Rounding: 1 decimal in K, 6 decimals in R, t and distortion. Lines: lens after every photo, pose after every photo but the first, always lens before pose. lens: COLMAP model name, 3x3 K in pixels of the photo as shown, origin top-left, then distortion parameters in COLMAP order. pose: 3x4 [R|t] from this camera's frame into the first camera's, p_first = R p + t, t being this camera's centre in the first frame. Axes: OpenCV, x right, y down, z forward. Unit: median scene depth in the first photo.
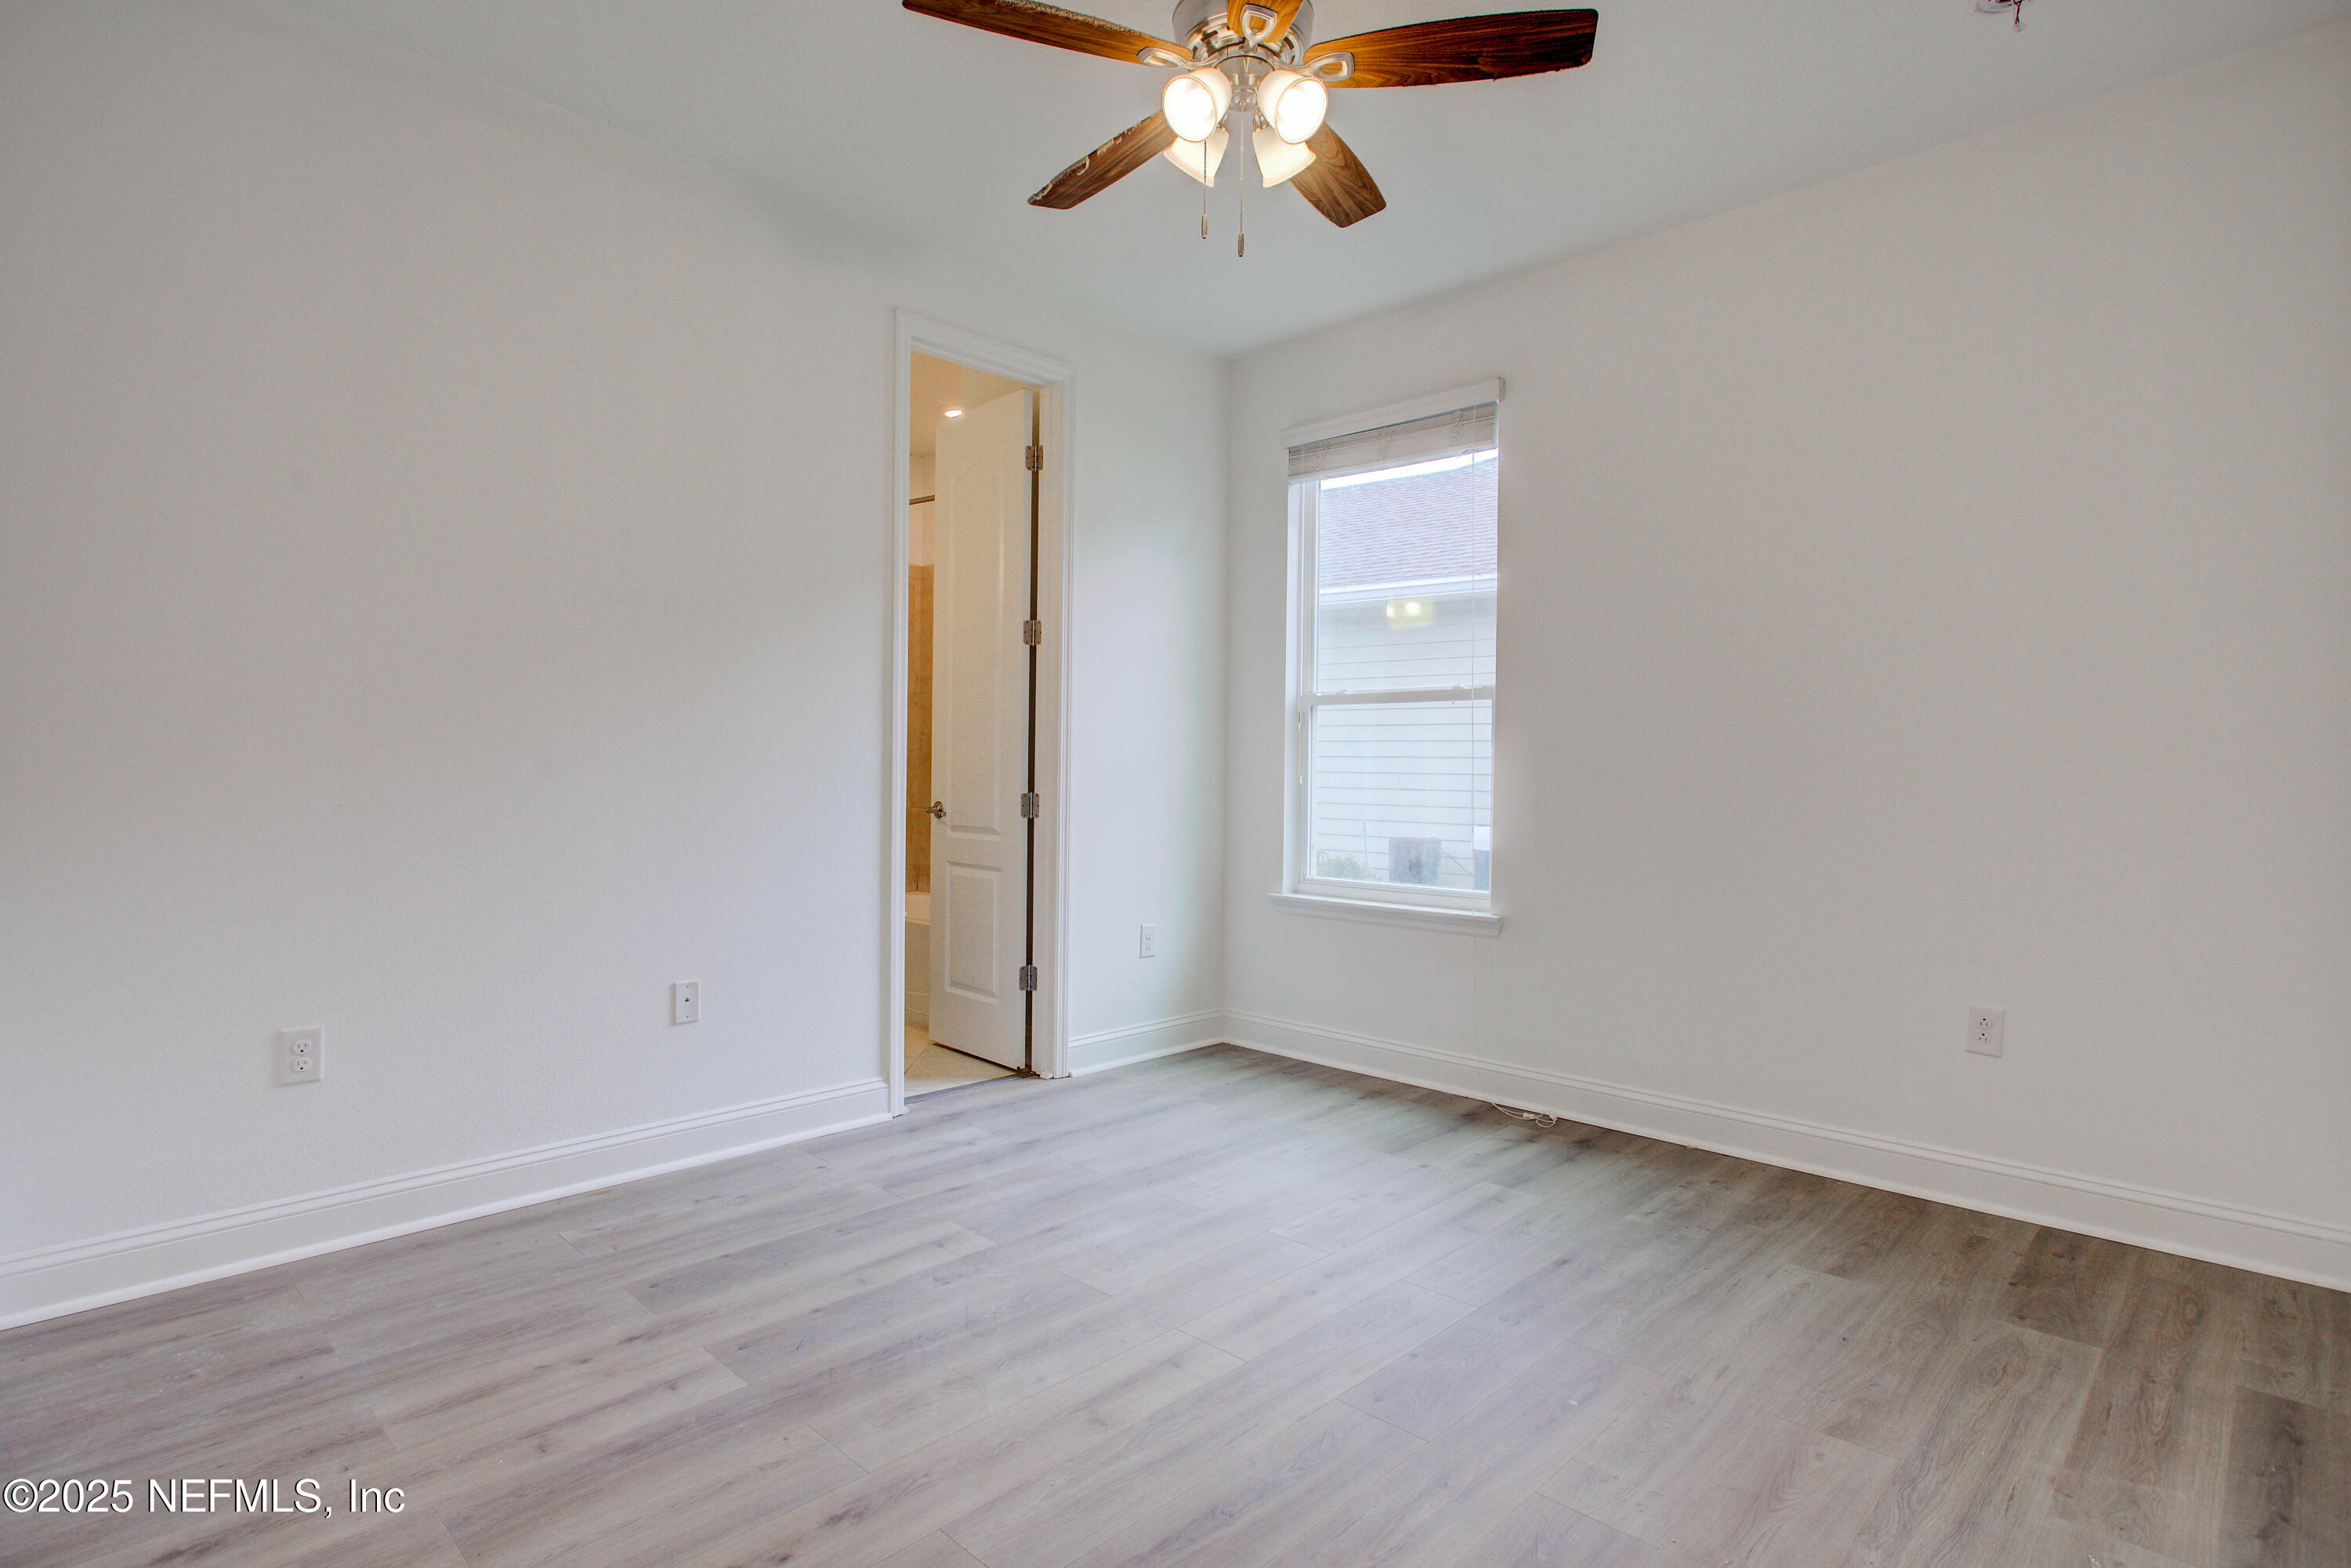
lens RADIAL K [[1179.0, 0, 1176.5], [0, 1179.0, 789.4], [0, 0, 1]] dist [-0.020525, 0.008153]
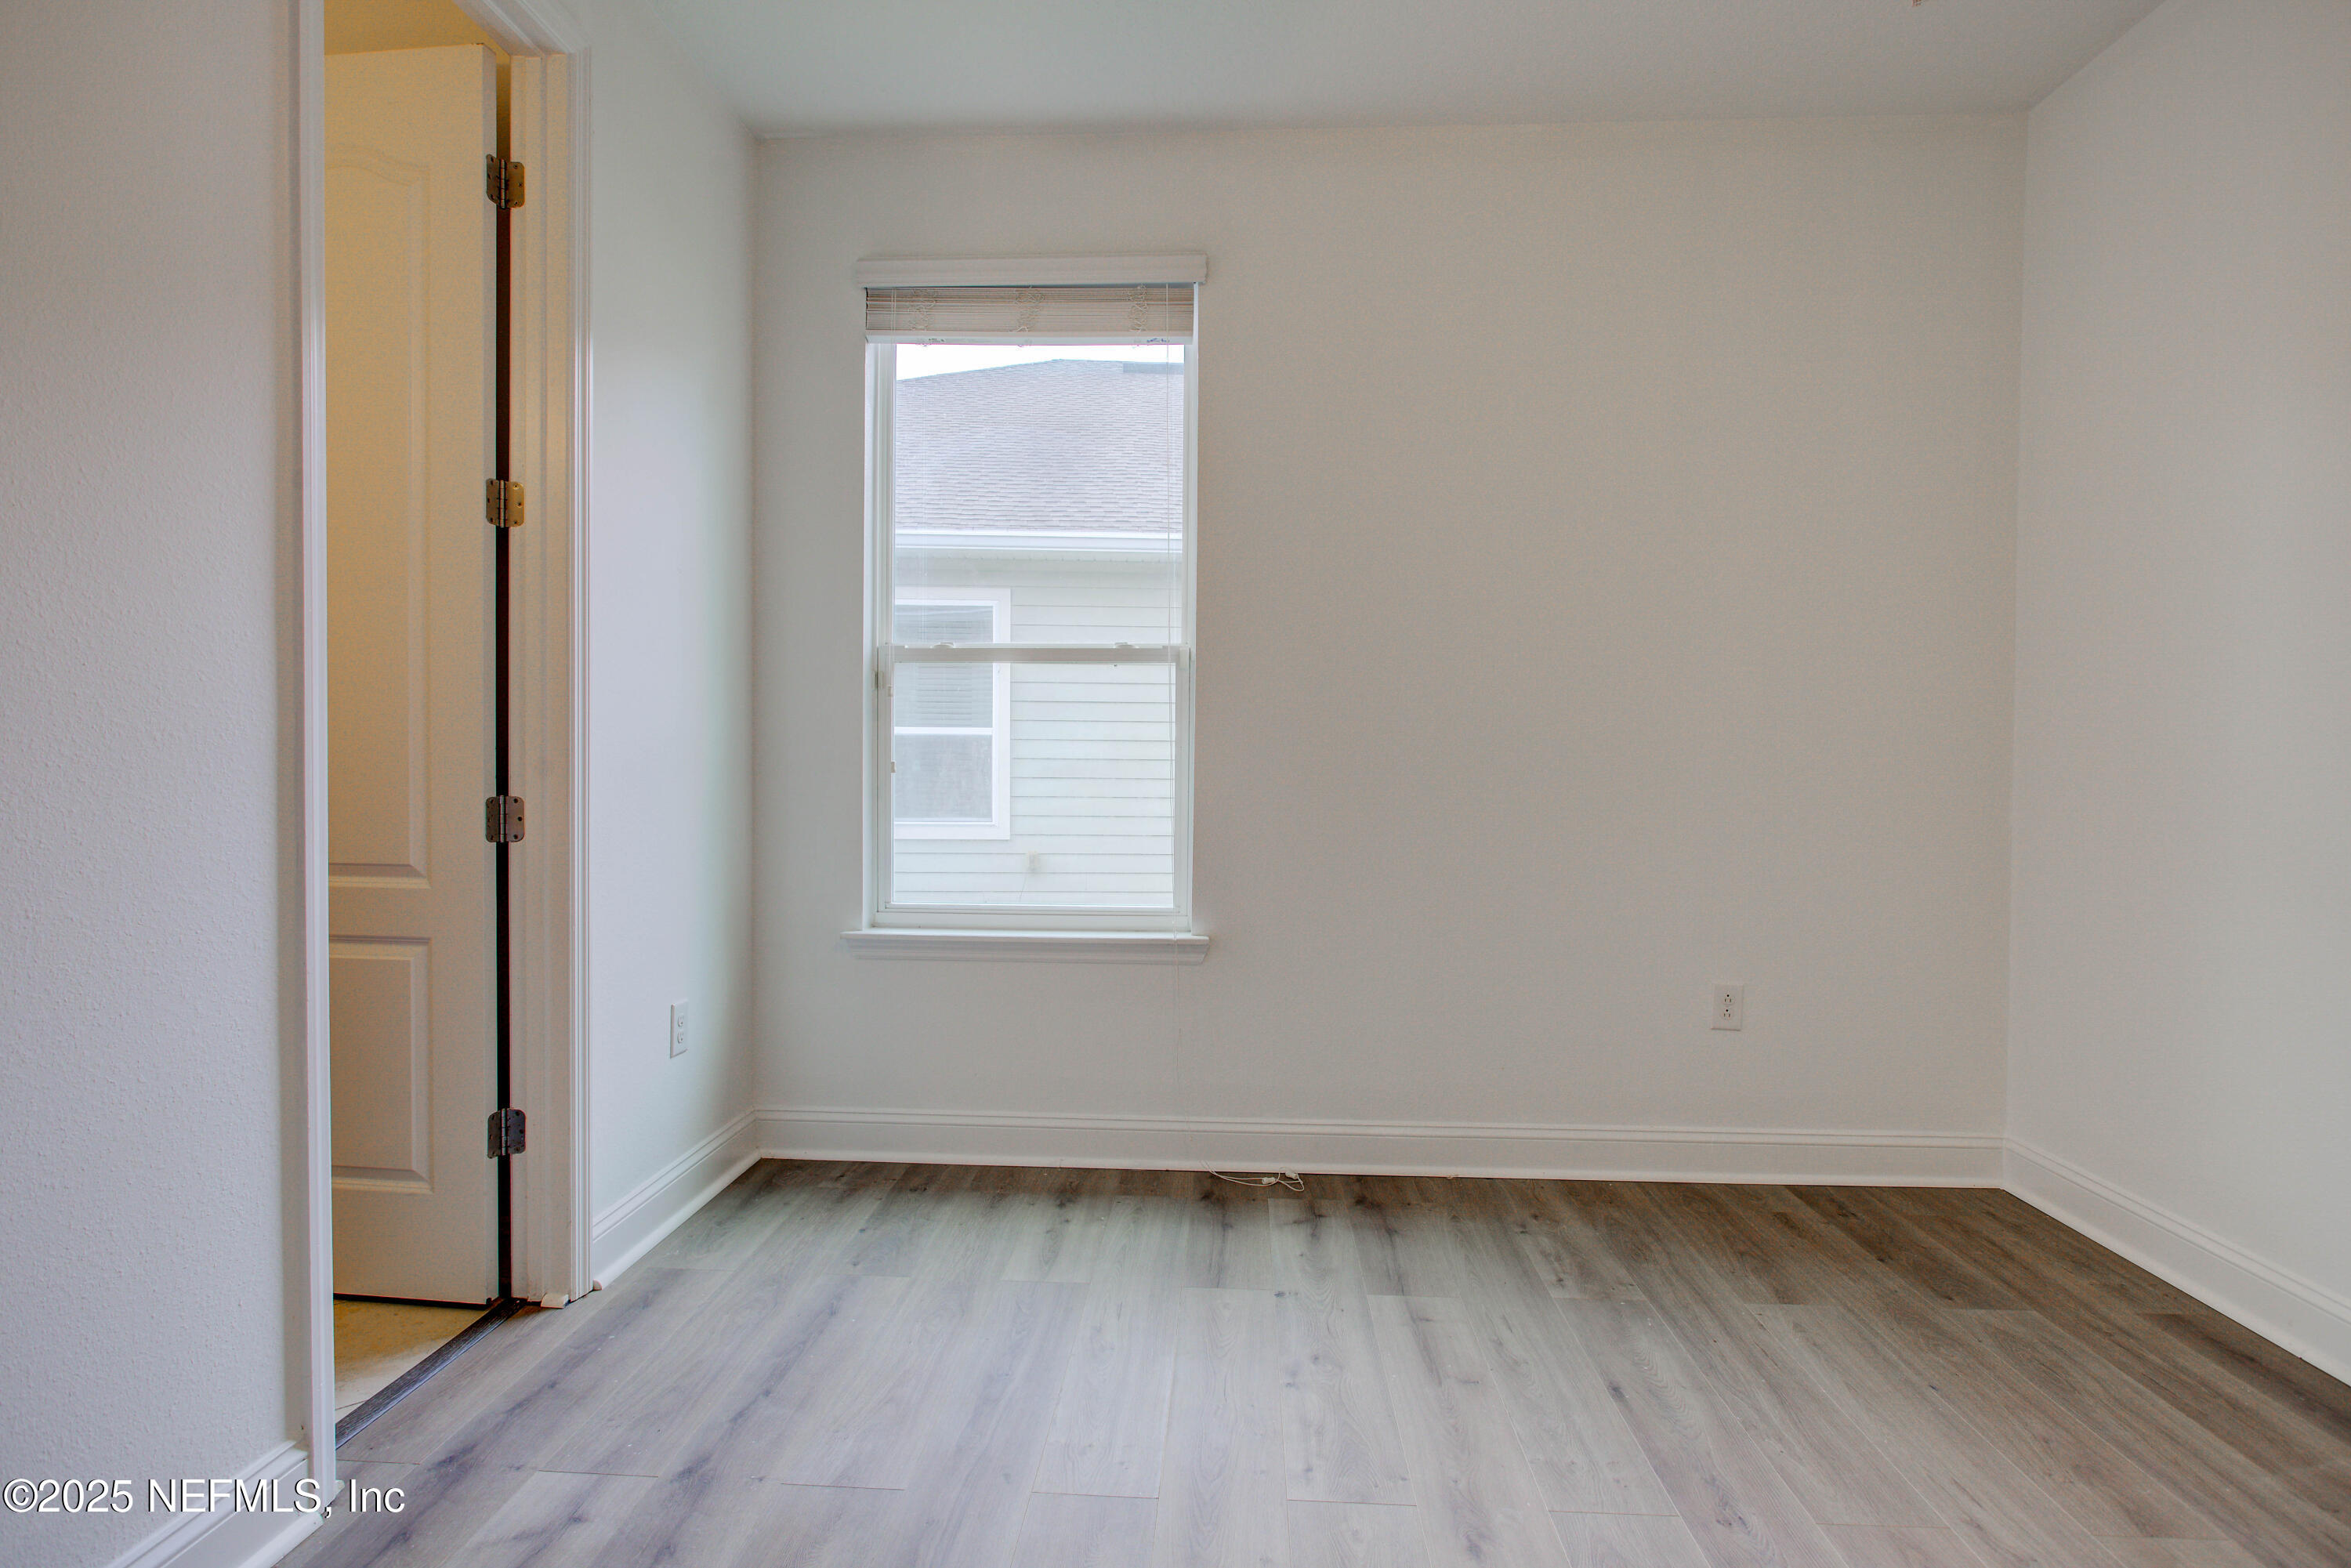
lens RADIAL K [[1179.0, 0, 1171.9], [0, 1179.0, 784.5], [0, 0, 1]] dist [-0.020525, 0.008153]
pose [[0.757213, -0.020509, 0.652846, -0.281113], [0.012138, 0.999776, 0.017328, -0.009395], [-0.653055, -0.005197, 0.757292, 0.444692]]
